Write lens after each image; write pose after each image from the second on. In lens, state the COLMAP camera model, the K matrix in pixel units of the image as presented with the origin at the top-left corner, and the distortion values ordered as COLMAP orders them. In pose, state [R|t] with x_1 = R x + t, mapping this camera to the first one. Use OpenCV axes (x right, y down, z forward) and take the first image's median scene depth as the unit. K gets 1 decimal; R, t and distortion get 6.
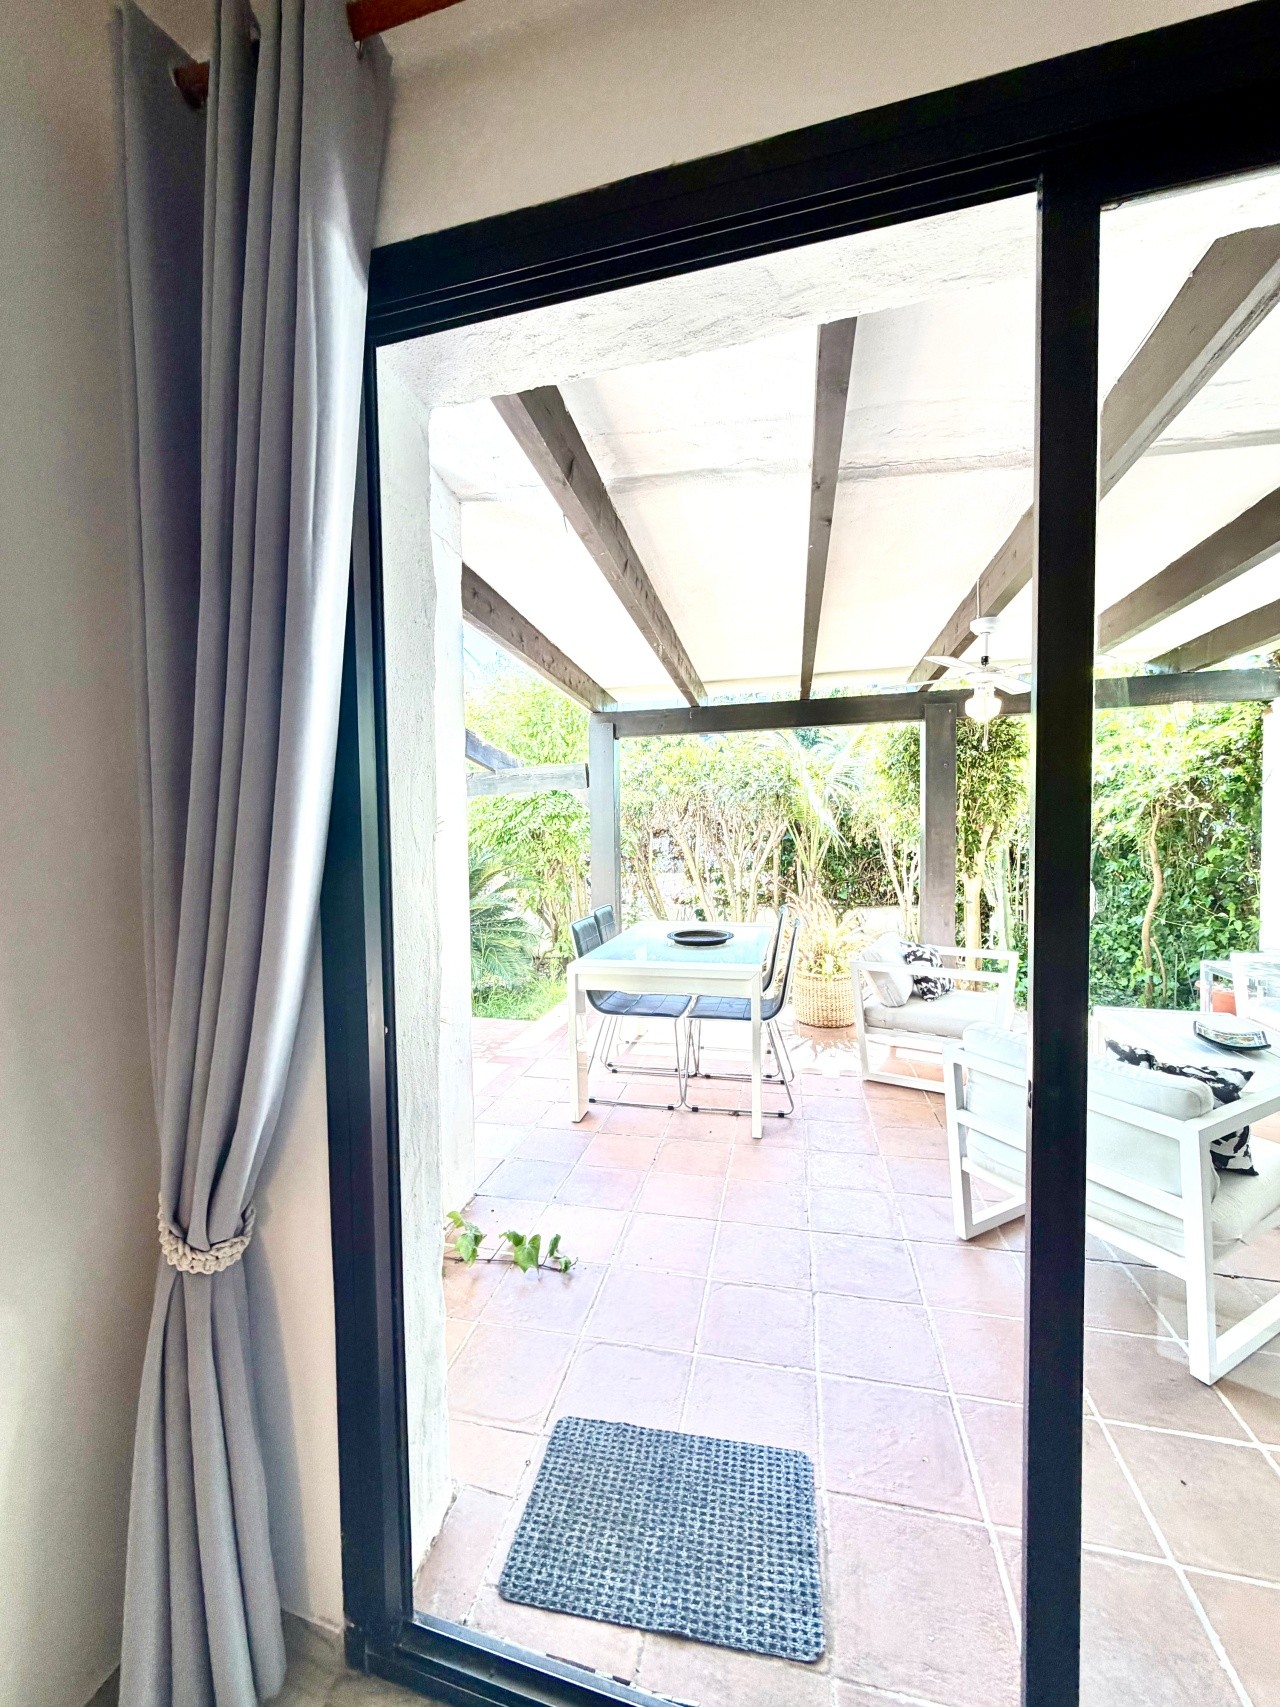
lens RADIAL K [[680.0, 0, 637.0], [0, 680.0, 849.0], [0, 0, 1]] dist [0.000469, -0.000308]
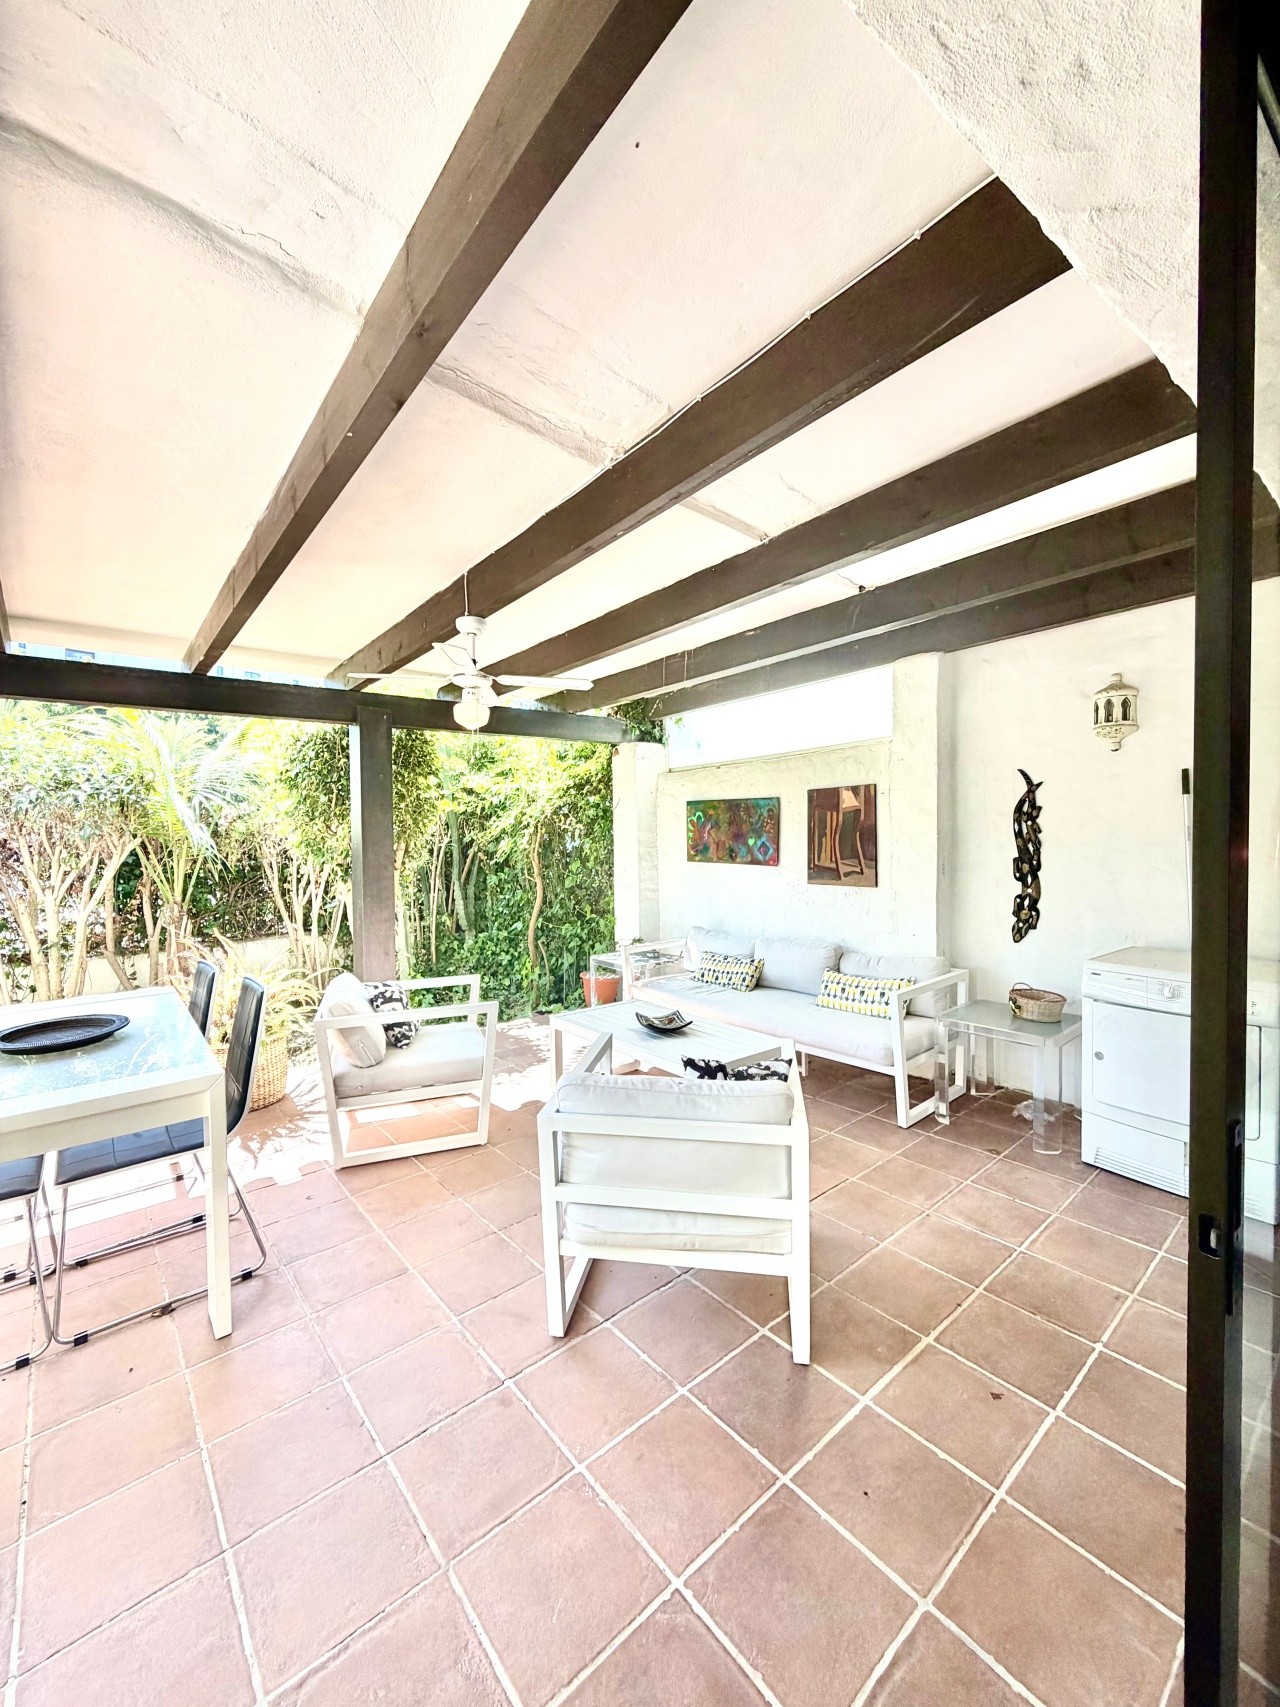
lens RADIAL K [[680.0, 0, 637.0], [0, 680.0, 849.0], [0, 0, 1]] dist [0.000469, -0.000308]
pose [[0.606858, -0.011025, 0.794734, -0.057987], [0.031648, 0.999446, -0.010301, -0.007753], [-0.794180, 0.031403, 0.606870, 0.188823]]
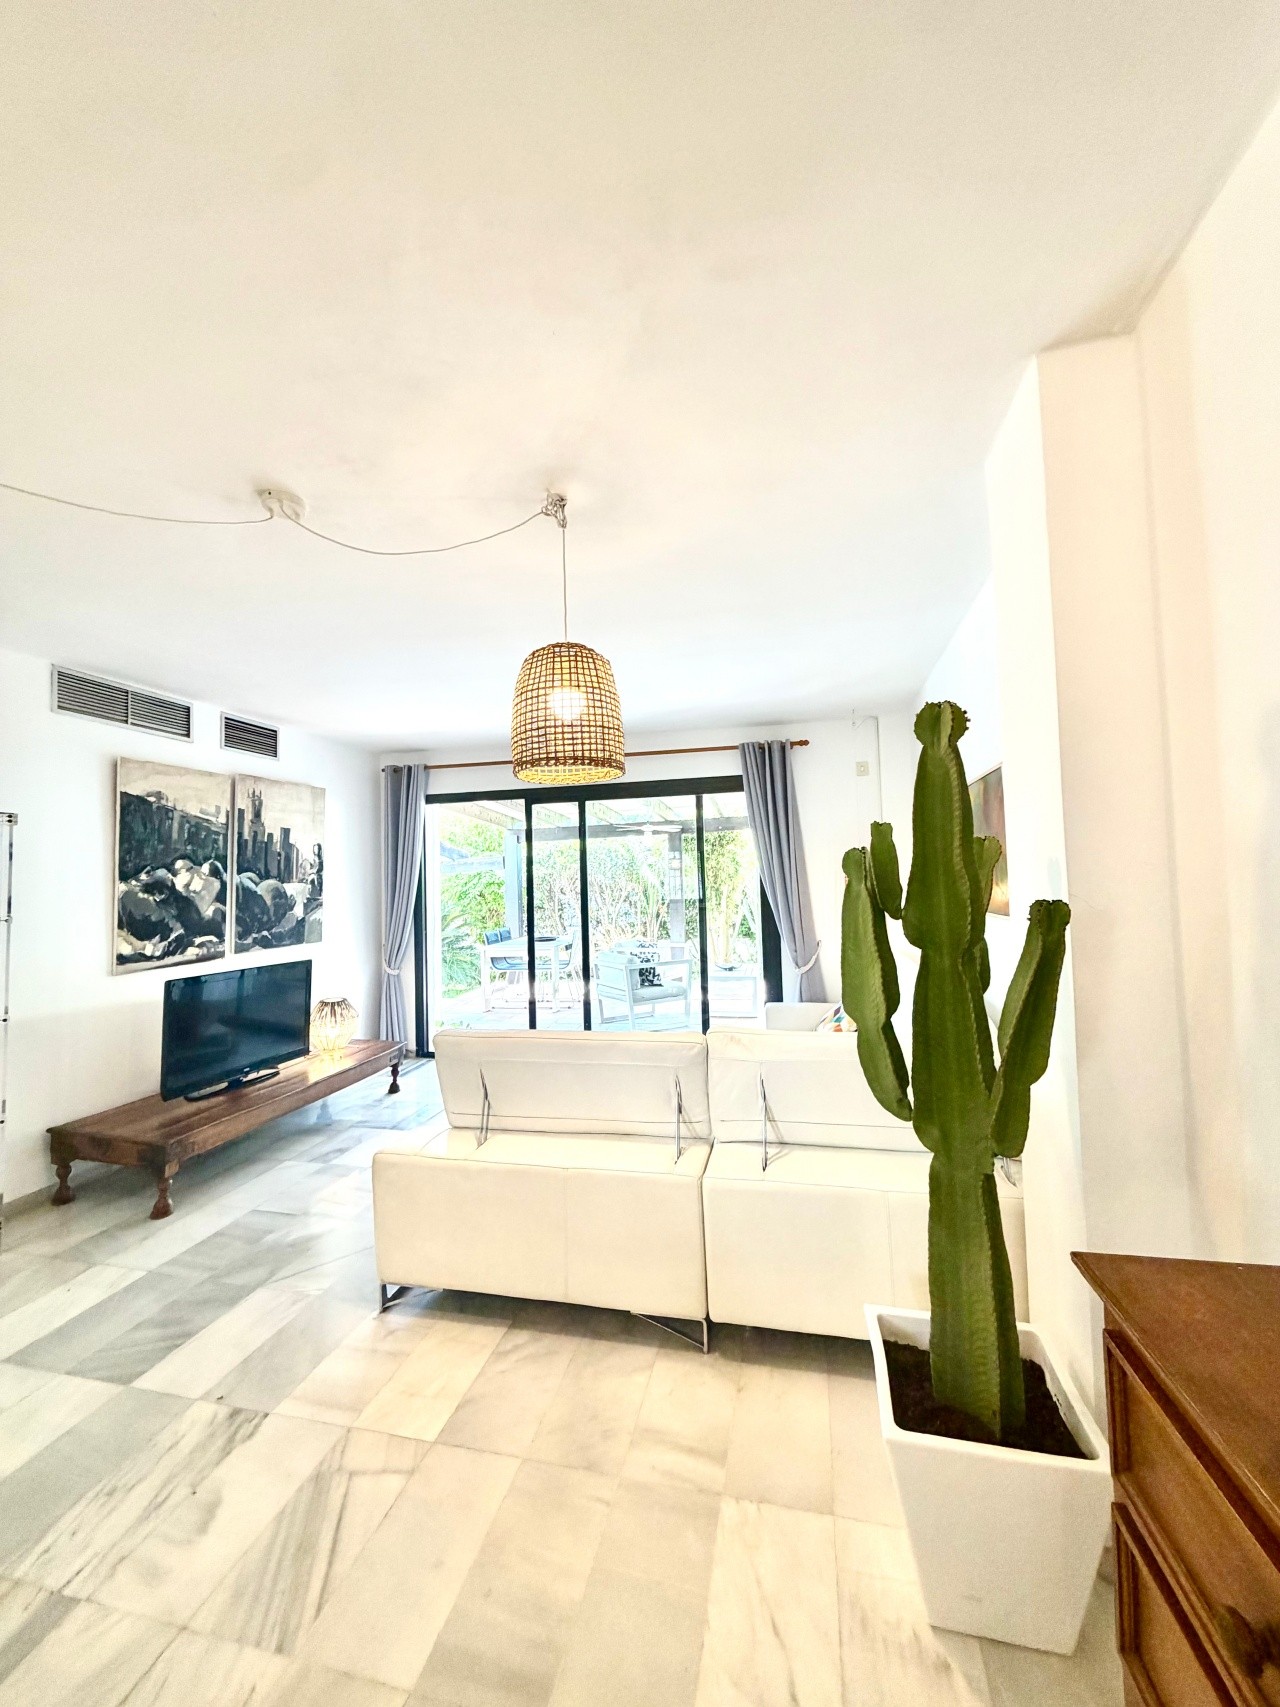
lens RADIAL K [[680.0, 0, 637.0], [0, 680.0, 849.0], [0, 0, 1]] dist [0.000469, -0.000308]
pose [[0.999119, -0.011167, 0.040449, 0.247371], [0.014571, 0.996285, -0.084872, 0.023506], [-0.039350, 0.085387, 0.995571, -1.016816]]
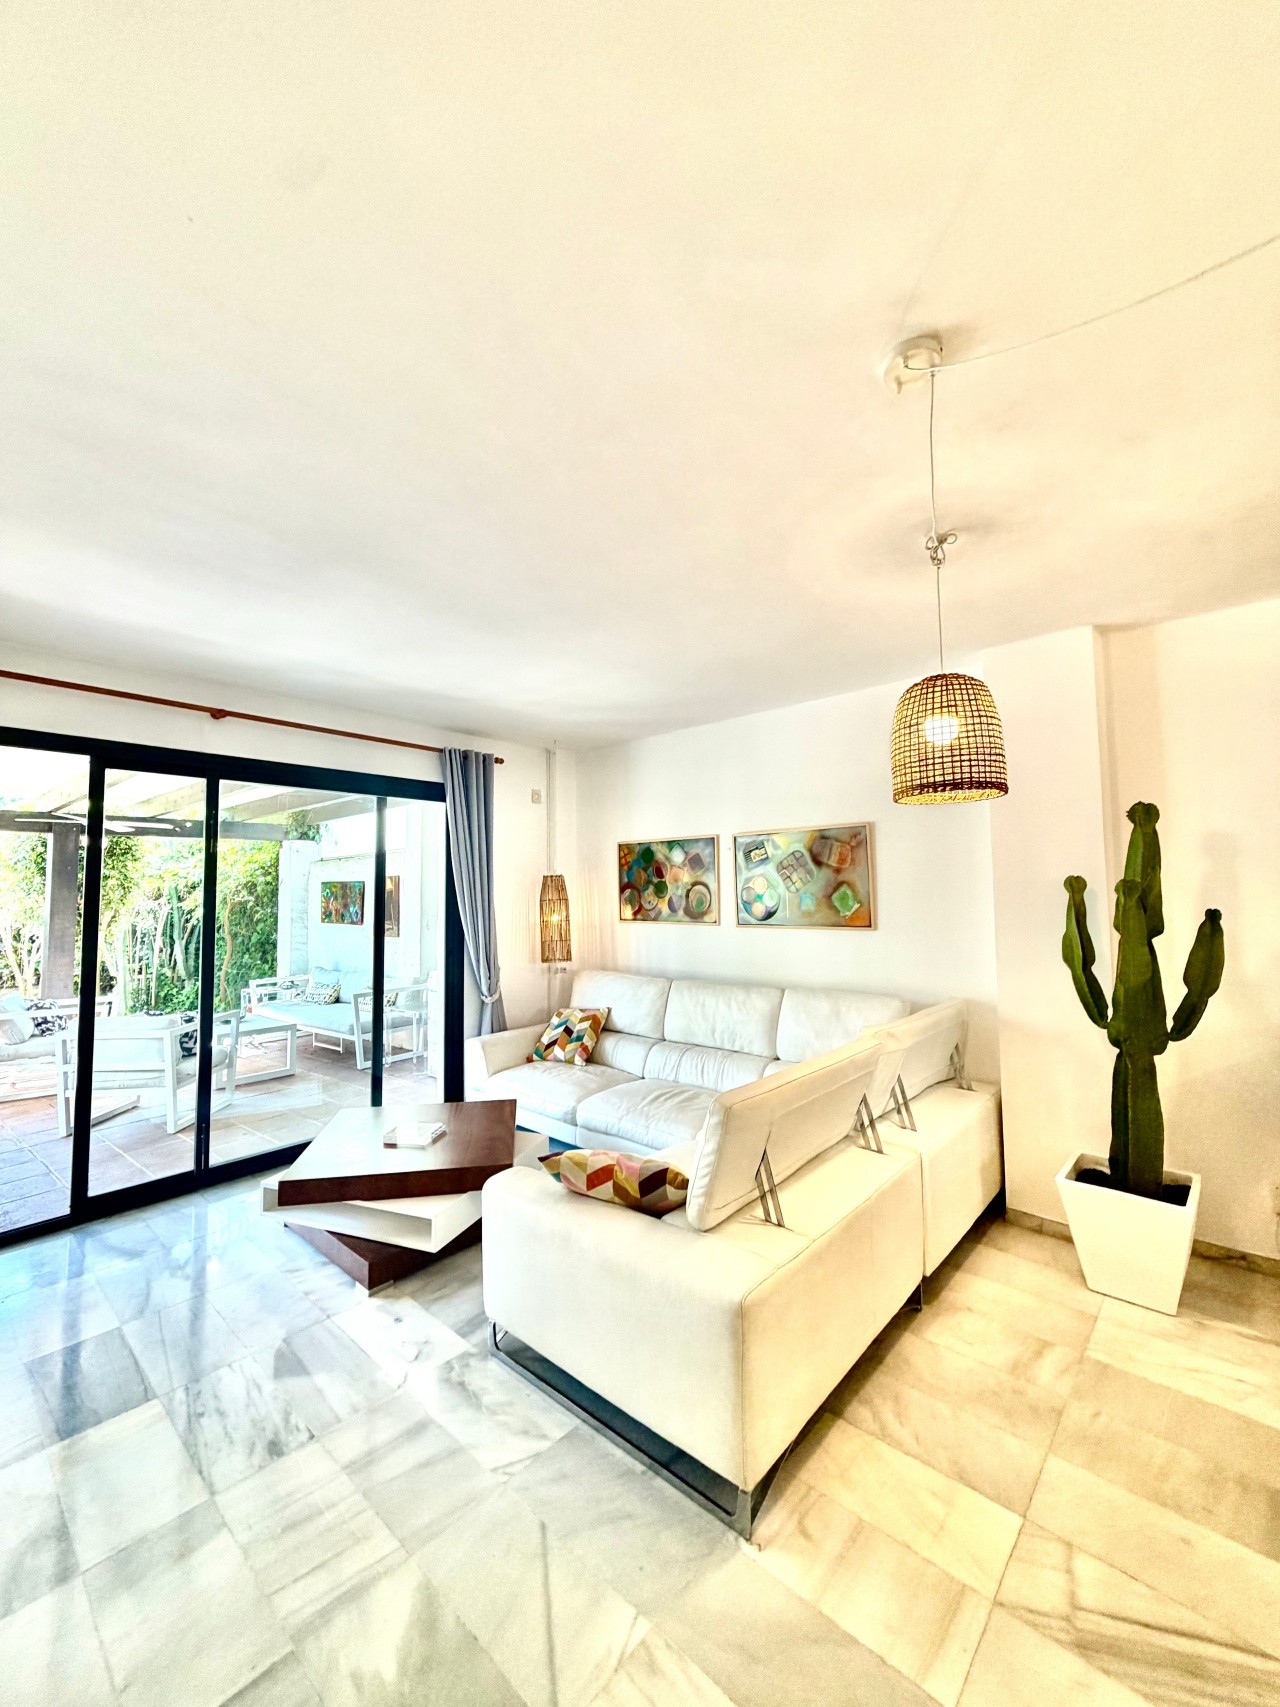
lens RADIAL K [[680.0, 0, 637.0], [0, 680.0, 849.0], [0, 0, 1]] dist [0.000469, -0.000308]
pose [[0.444560, 0.067190, 0.893225, -0.259119], [0.038301, 0.994845, -0.093896, 0.009903], [-0.894930, 0.075954, 0.439695, -0.615629]]
